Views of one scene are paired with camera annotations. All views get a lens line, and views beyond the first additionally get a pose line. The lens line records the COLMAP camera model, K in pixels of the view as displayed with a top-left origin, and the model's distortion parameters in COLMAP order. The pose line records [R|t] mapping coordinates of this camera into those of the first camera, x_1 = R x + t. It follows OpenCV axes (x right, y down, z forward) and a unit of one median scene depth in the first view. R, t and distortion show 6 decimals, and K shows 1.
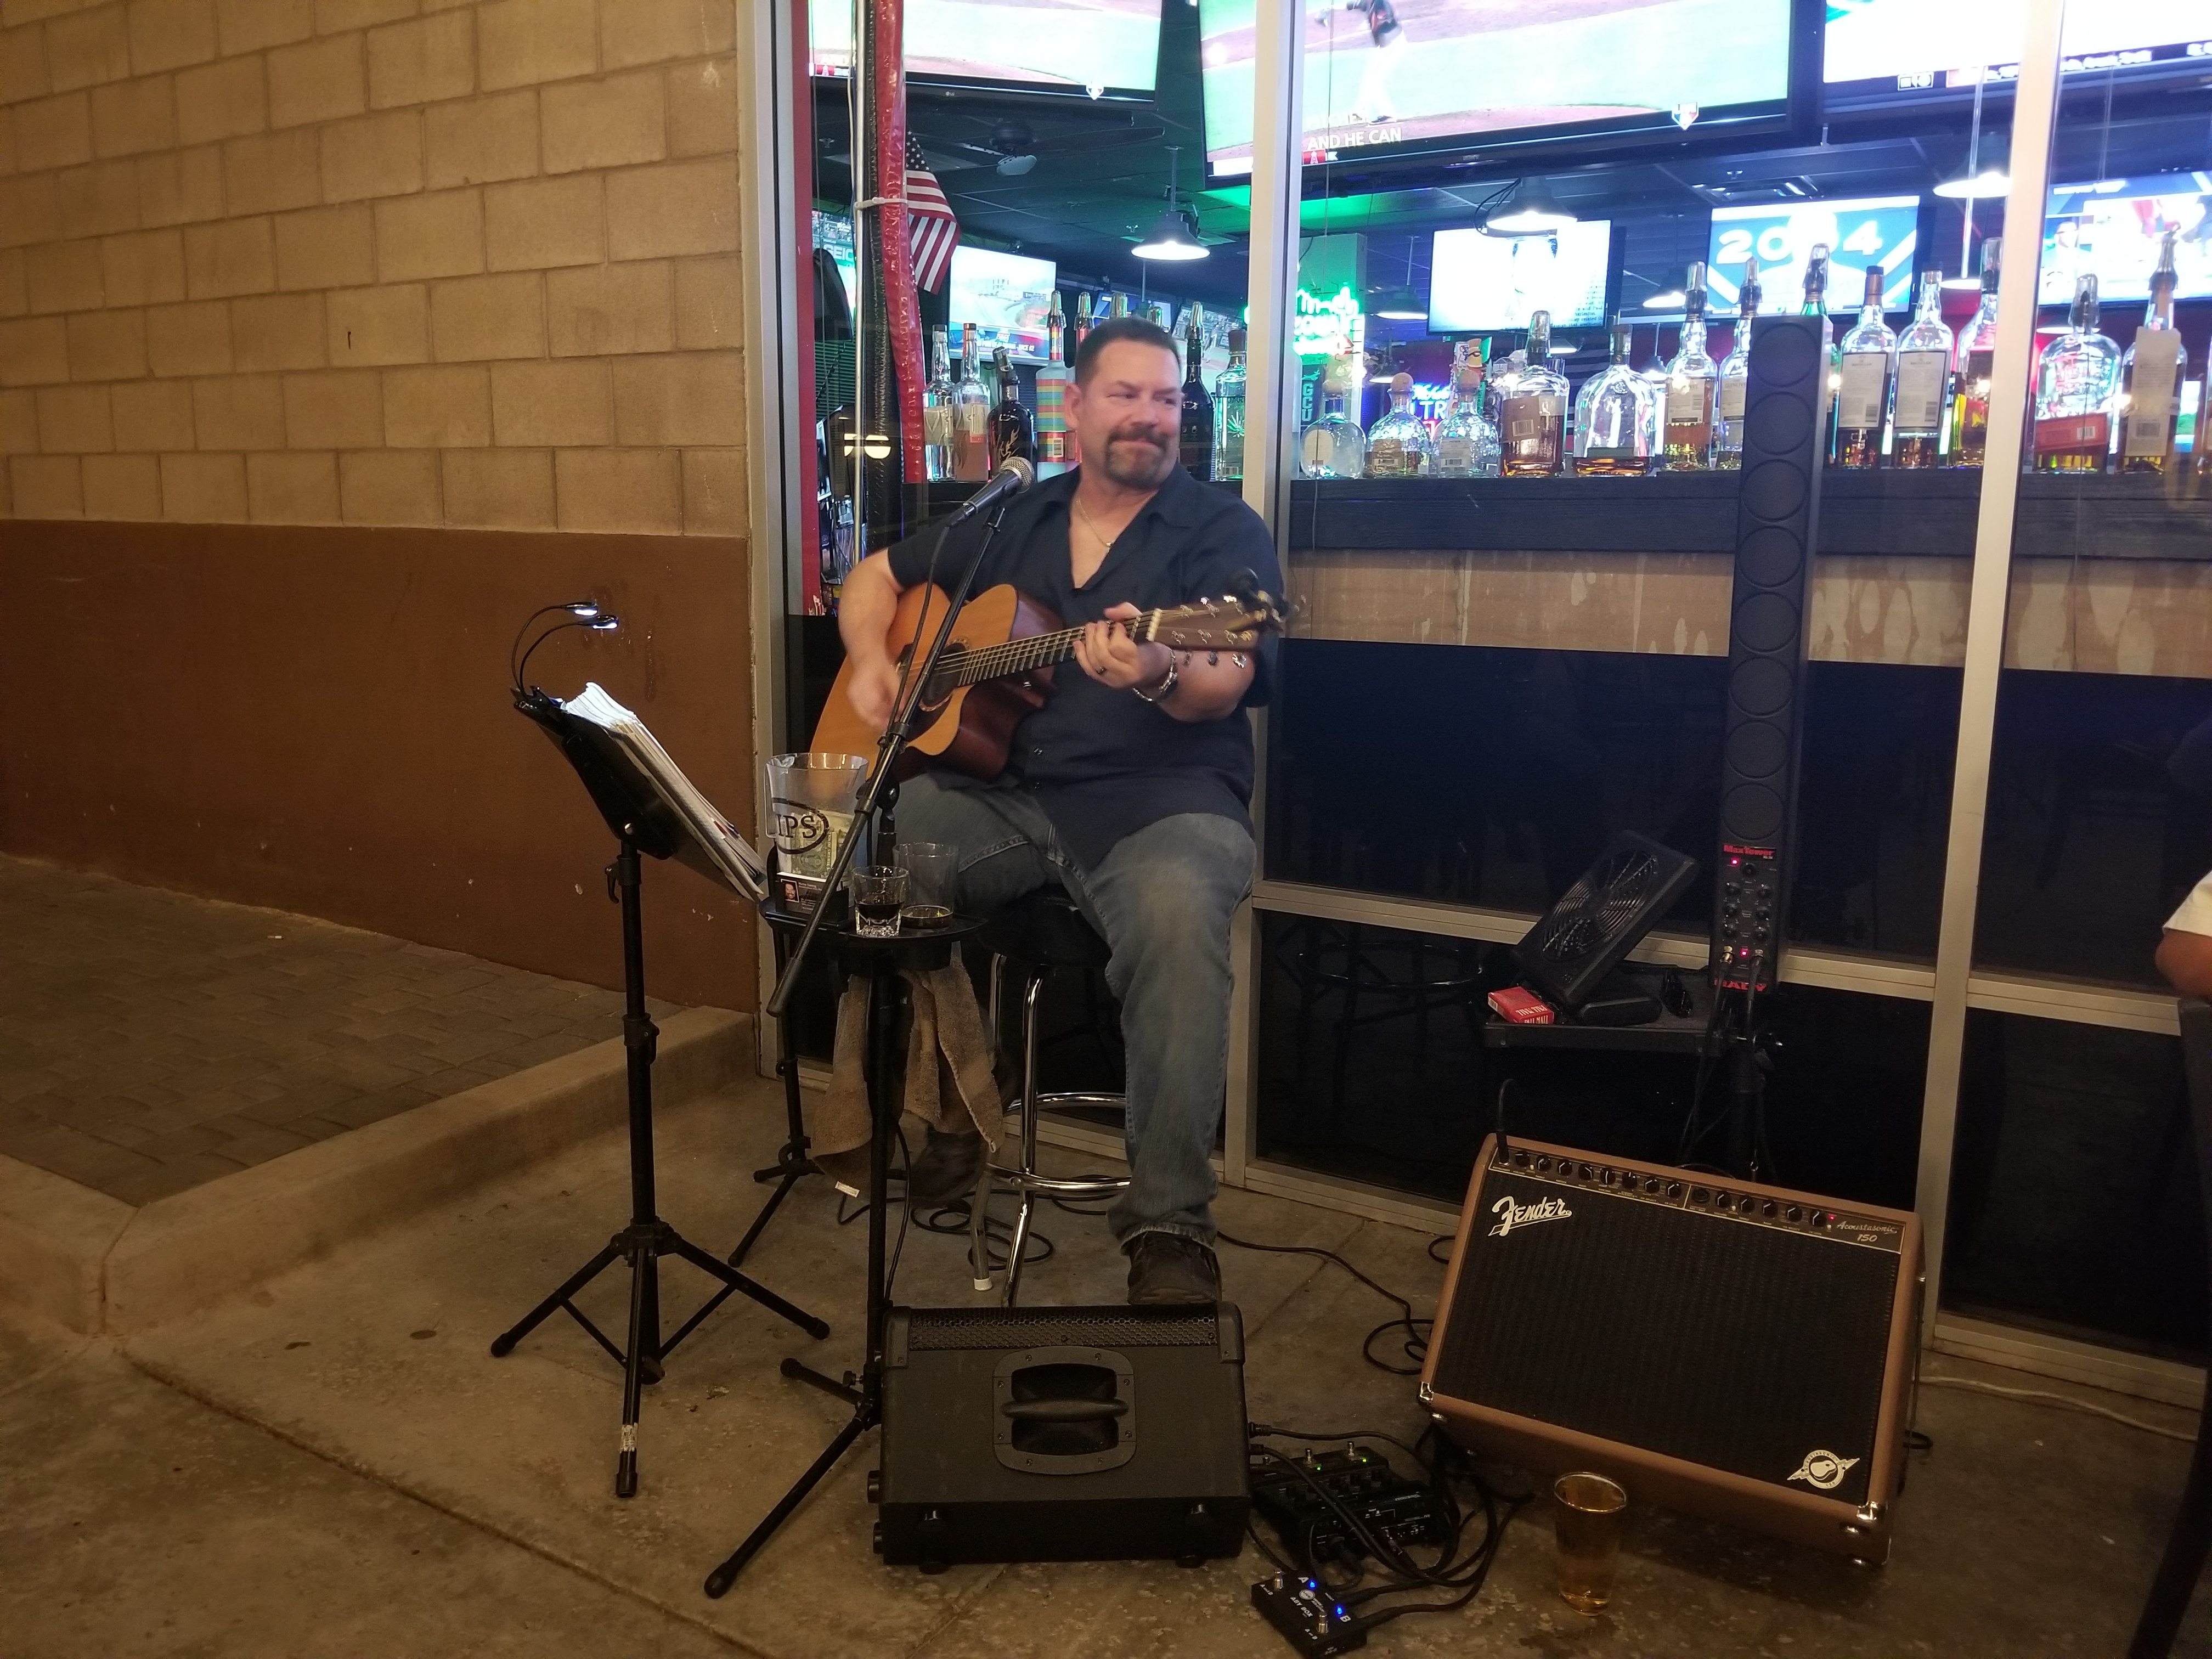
lens RADIAL K [[1804.2, 0, 1106.0], [0, 1804.2, 829.5], [0, 0, 1]] dist [0.024523, -0.060327]
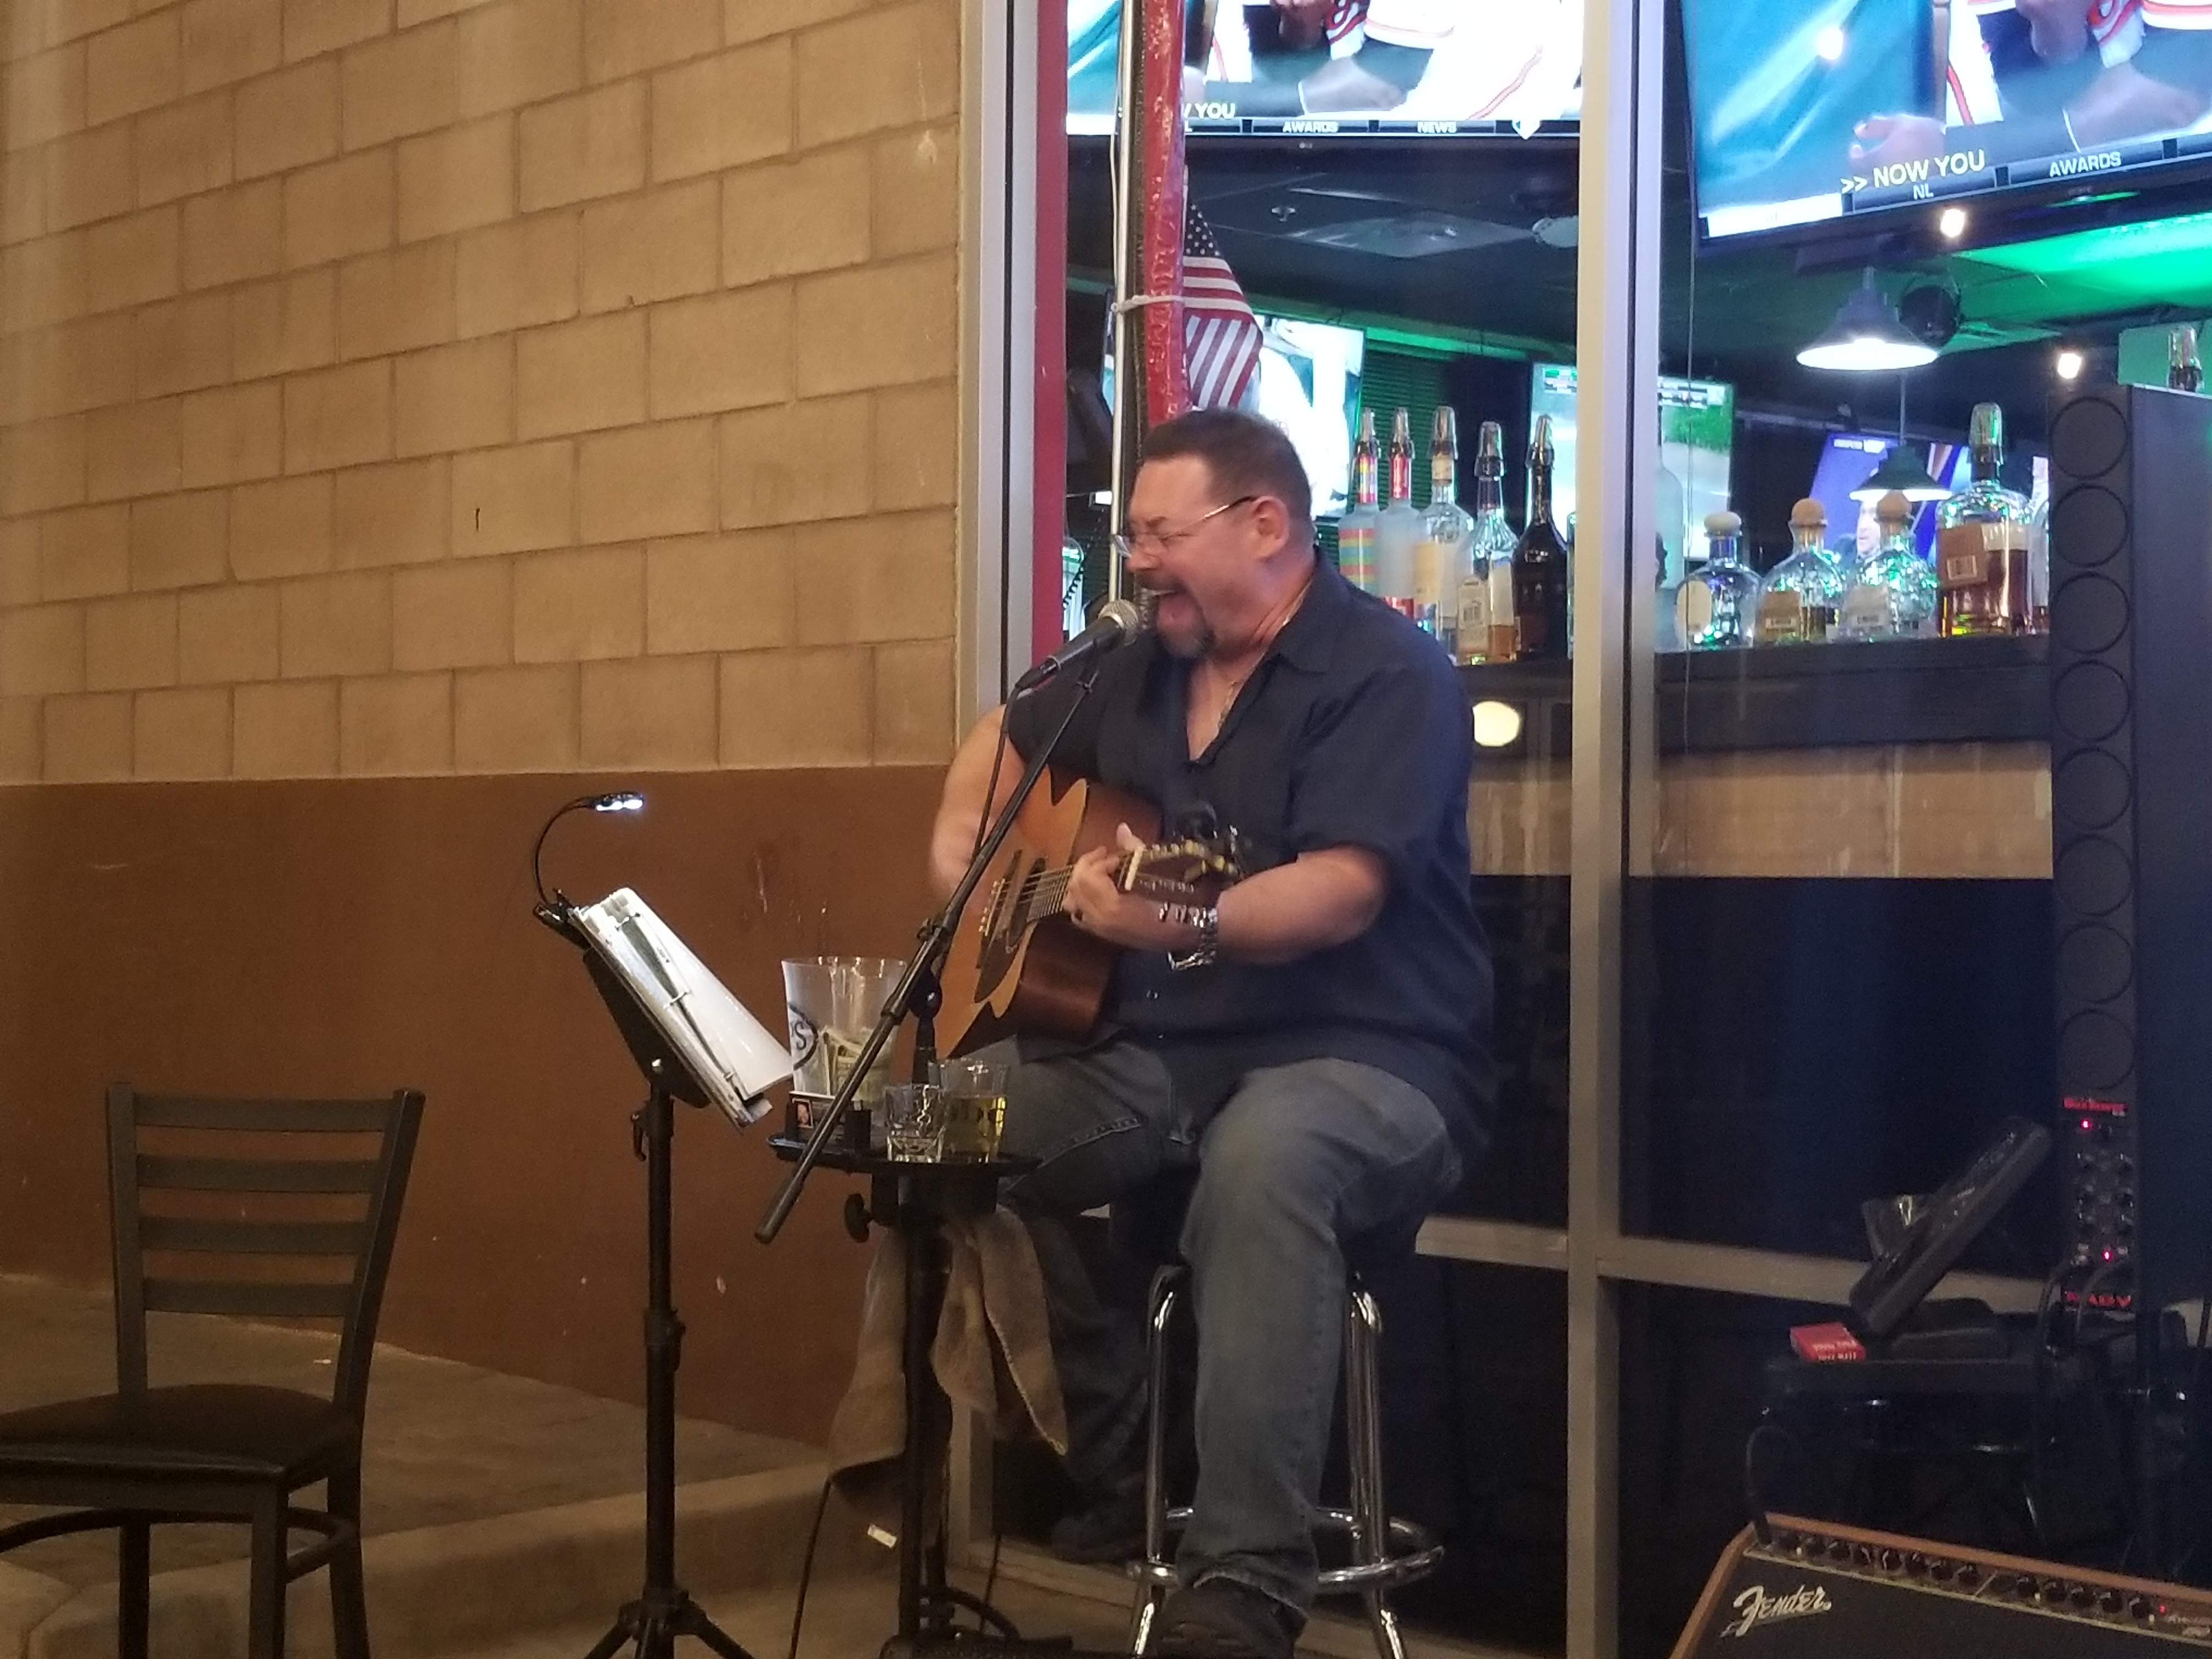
lens RADIAL K [[3617.1, 0, 1106.0], [0, 3617.1, 829.5], [0, 0, 1]] dist [0.057586, 0.114570]
pose [[0.963876, -0.011240, -0.266116, 0.240813], [-0.038278, 0.982893, -0.180157, 0.118118], [0.263588, 0.183835, 0.946956, -0.326160]]
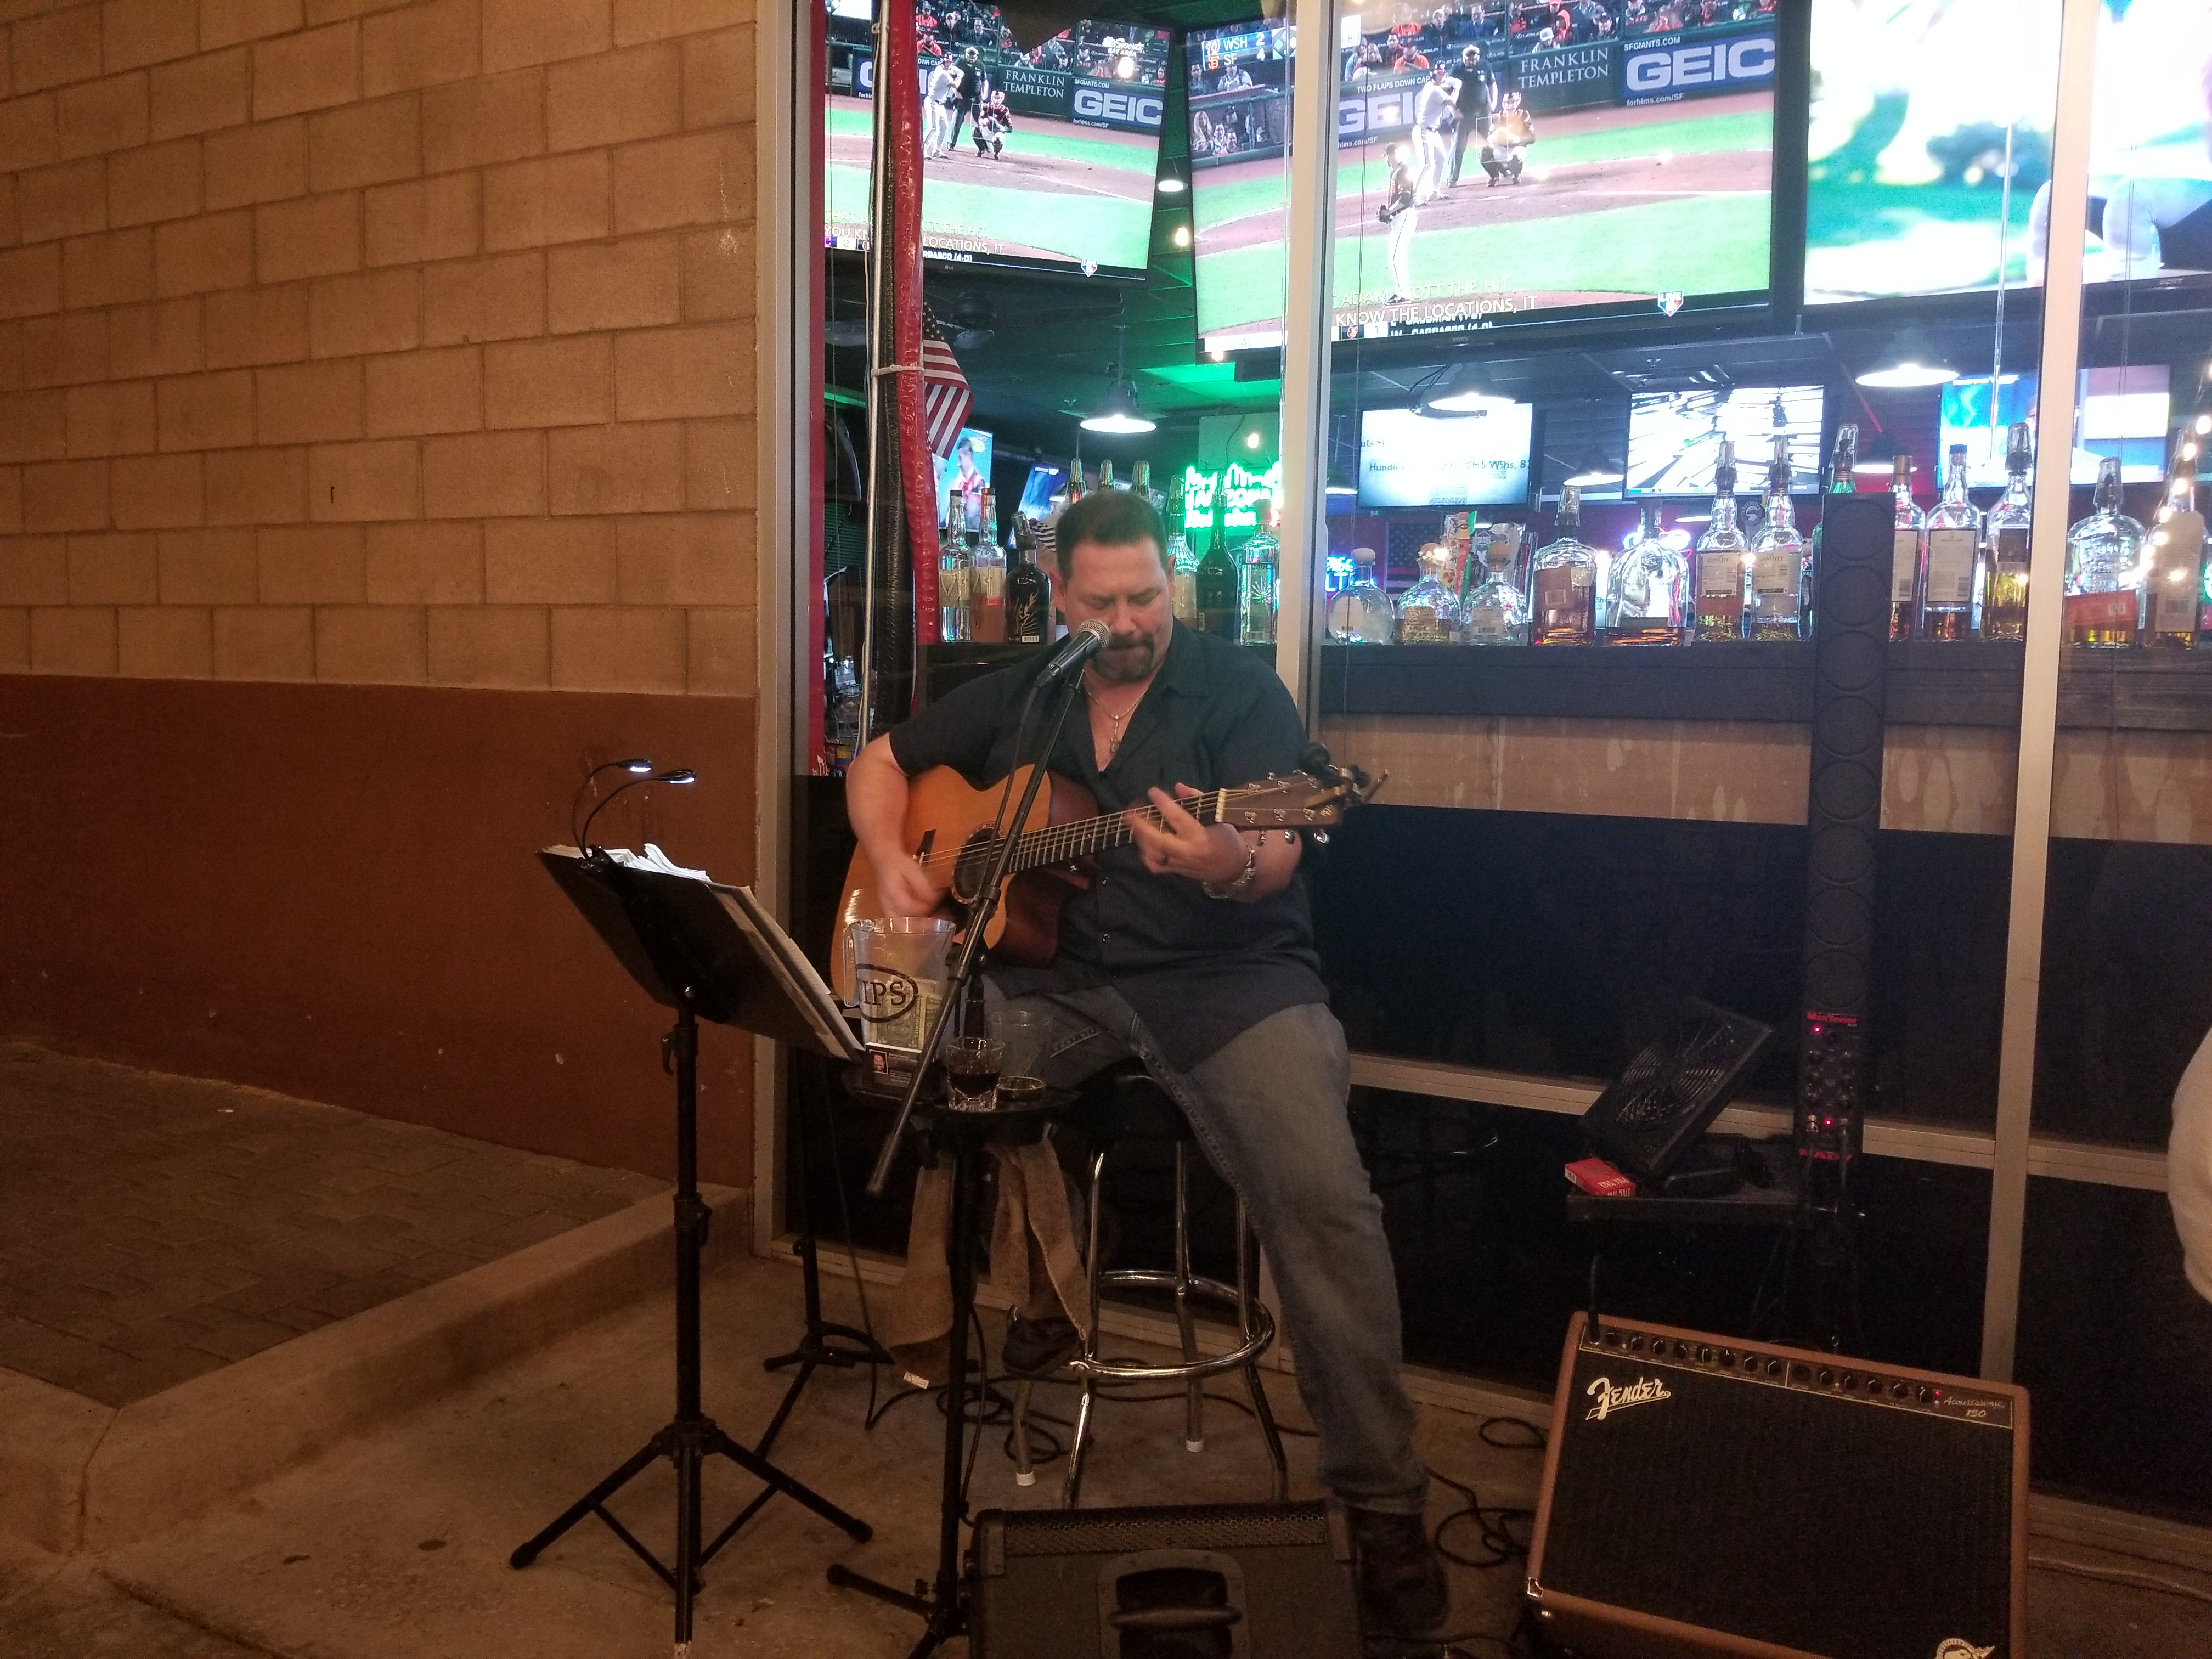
lens RADIAL K [[1804.2, 0, 1106.0], [0, 1804.2, 829.5], [0, 0, 1]] dist [0.024523, -0.060327]
pose [[0.997958, 0.004429, 0.063724, -0.071970], [0.001319, 0.995951, -0.089888, -0.001838], [-0.063864, 0.089788, 0.993911, 0.018407]]
